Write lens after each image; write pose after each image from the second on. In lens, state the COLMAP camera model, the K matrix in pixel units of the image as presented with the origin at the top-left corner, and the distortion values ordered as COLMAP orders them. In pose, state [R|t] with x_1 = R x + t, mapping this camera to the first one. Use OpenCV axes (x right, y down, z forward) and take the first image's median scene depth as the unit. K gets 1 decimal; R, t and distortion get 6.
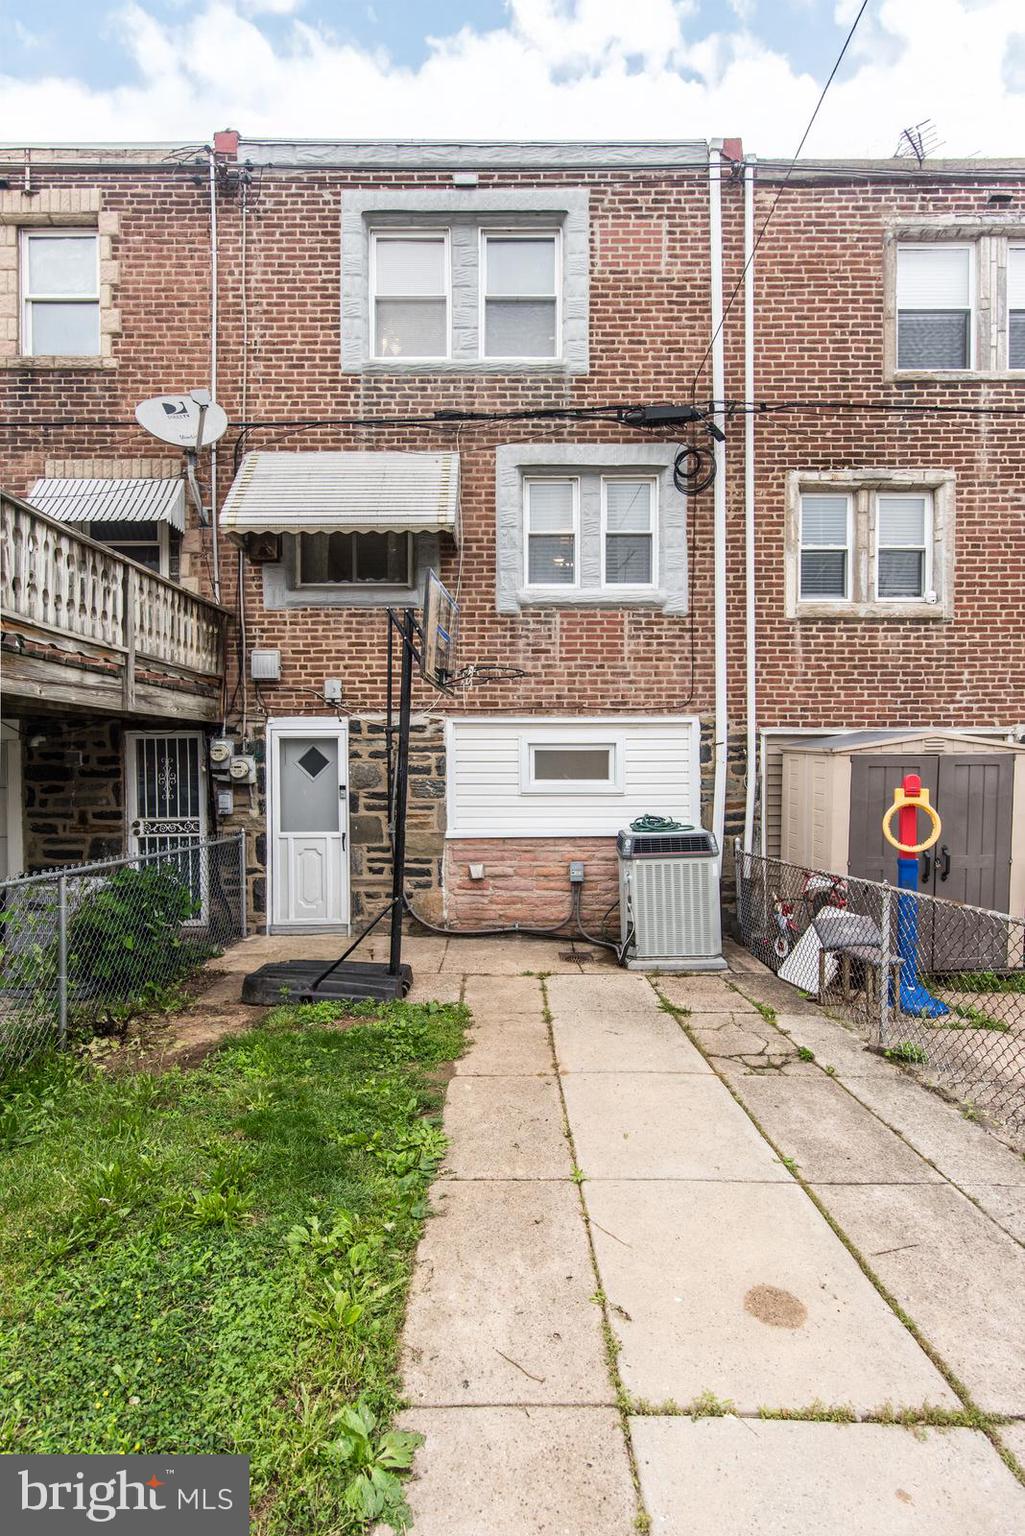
lens RADIAL K [[772.3, 0, 498.3], [0, 772.3, 775.8], [0, 0, 1]] dist [0.004183, -0.002365]
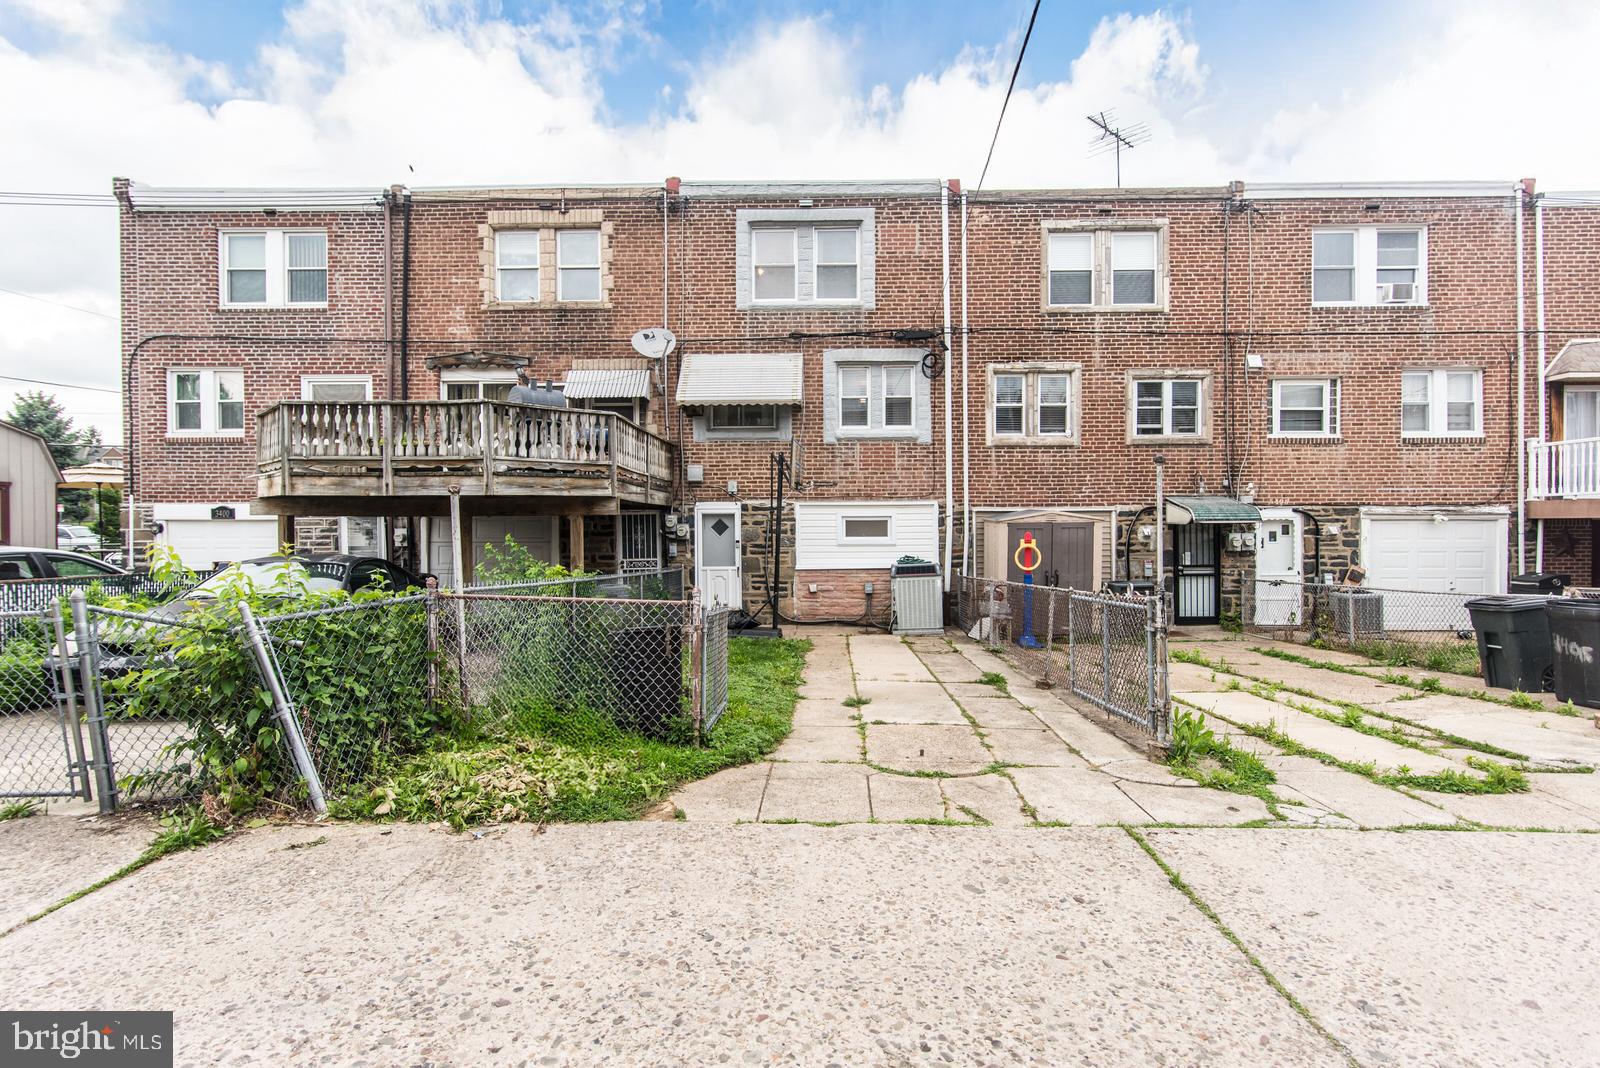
lens RADIAL K [[804.5, 0, 783.9], [0, 804.5, 533.1], [0, 0, 1]] dist [0.004183, -0.002365]
pose [[0.998691, -0.002873, -0.051077, 0.000296], [0.002269, 0.999927, -0.011870, 0.018383], [0.051108, 0.011739, 0.998624, -0.871389]]
